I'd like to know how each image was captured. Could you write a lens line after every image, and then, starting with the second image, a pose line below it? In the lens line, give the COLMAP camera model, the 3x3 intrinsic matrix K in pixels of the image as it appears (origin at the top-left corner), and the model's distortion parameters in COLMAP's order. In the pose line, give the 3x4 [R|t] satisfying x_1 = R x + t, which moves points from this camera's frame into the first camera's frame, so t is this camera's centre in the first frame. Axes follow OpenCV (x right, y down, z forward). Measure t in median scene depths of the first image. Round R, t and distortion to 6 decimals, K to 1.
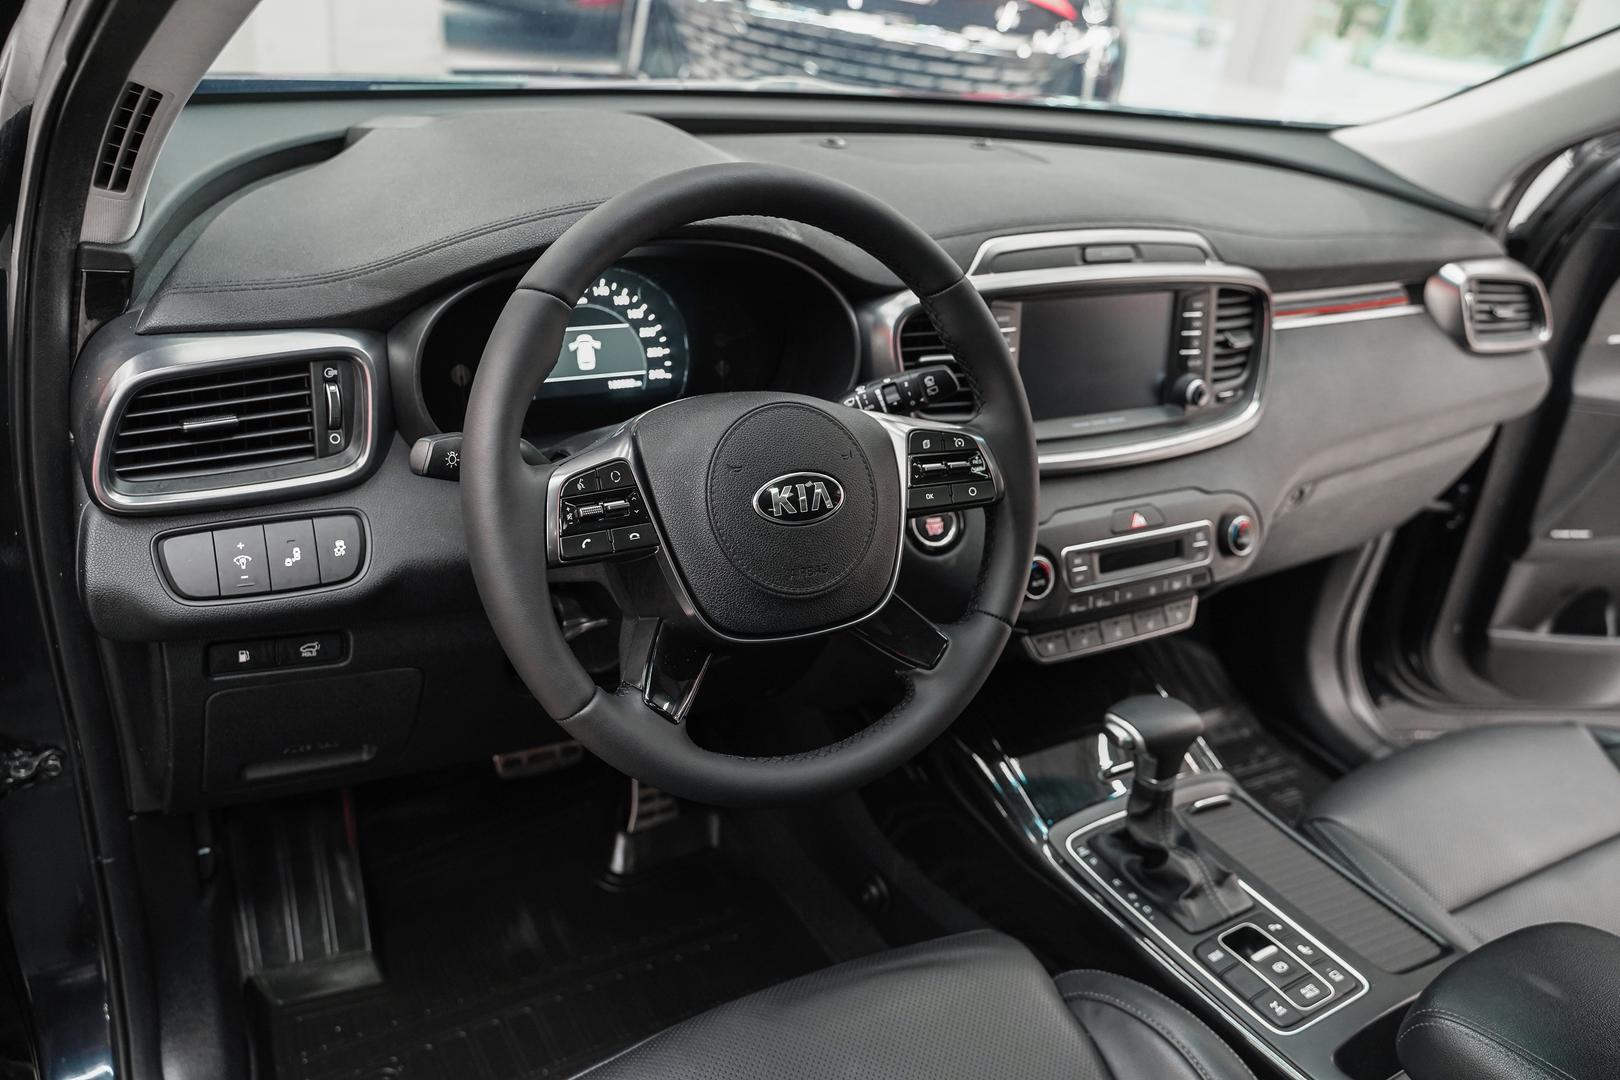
lens RADIAL K [[1276.0, 0, 805.7], [0, 1276.0, 539.2], [0, 0, 1]] dist [-0.012938, 0.008101]
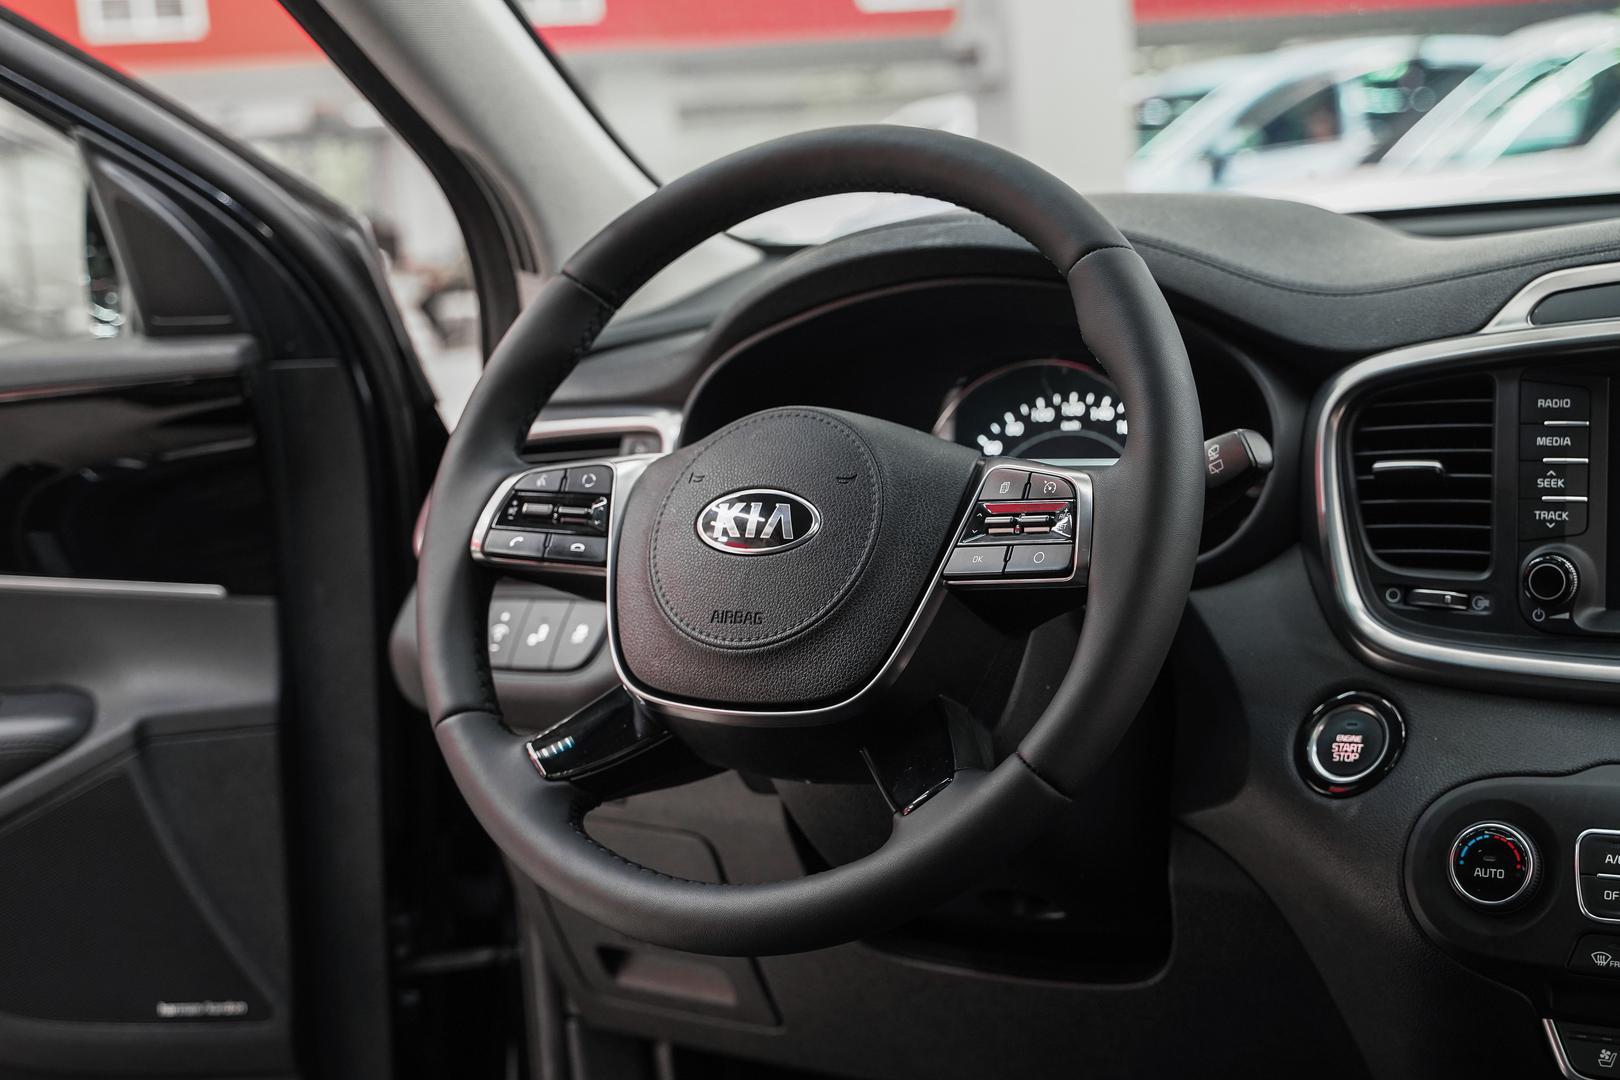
lens RADIAL K [[2241.8, 0, 810.0], [0, 2241.8, 540.0], [0, 0, 1]] dist [-0.002862, -0.012421]
pose [[0.497658, -0.036779, -0.866593, 0.787665], [-0.286283, 0.936147, -0.204135, 0.162034], [0.818767, 0.349680, 0.455352, 0.305030]]
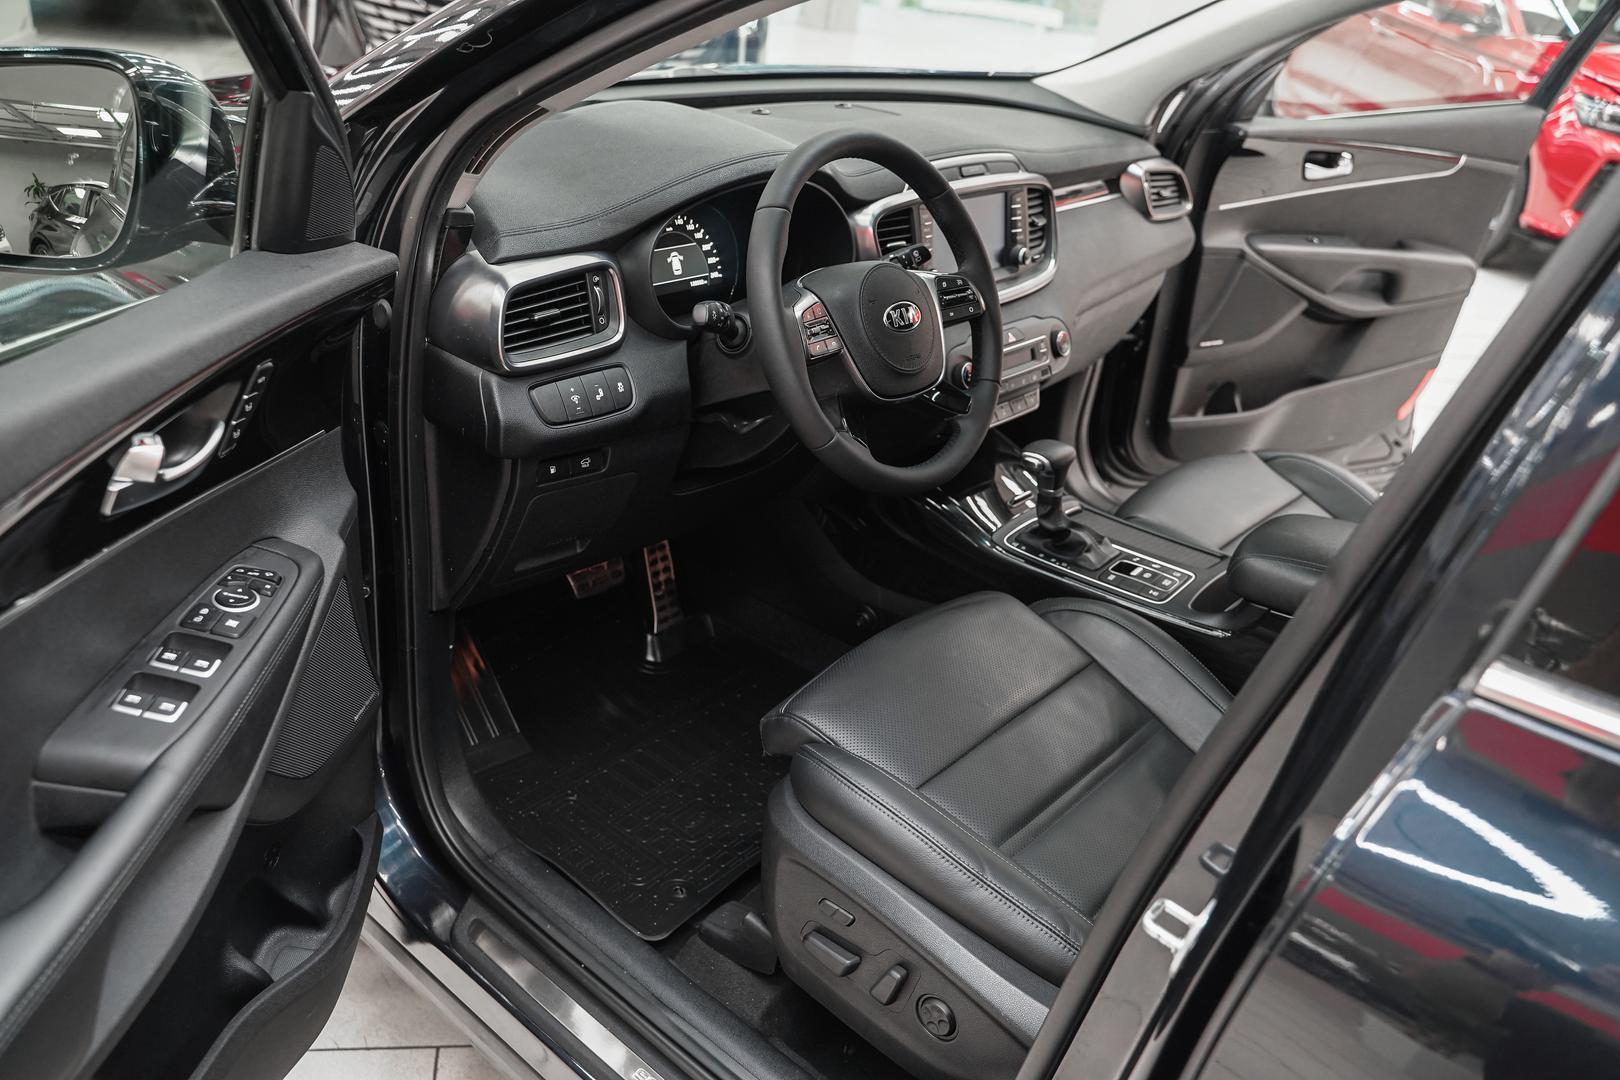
lens RADIAL K [[1264.8, 0, 790.3], [0, 1264.8, 538.5], [0, 0, 1]] dist [-0.012511, -0.002710]
pose [[0.950213, -0.159856, 0.267471, -0.464813], [0.150531, 0.987066, 0.055152, 0.104756], [-0.272828, -0.012143, 0.961986, -0.443842]]
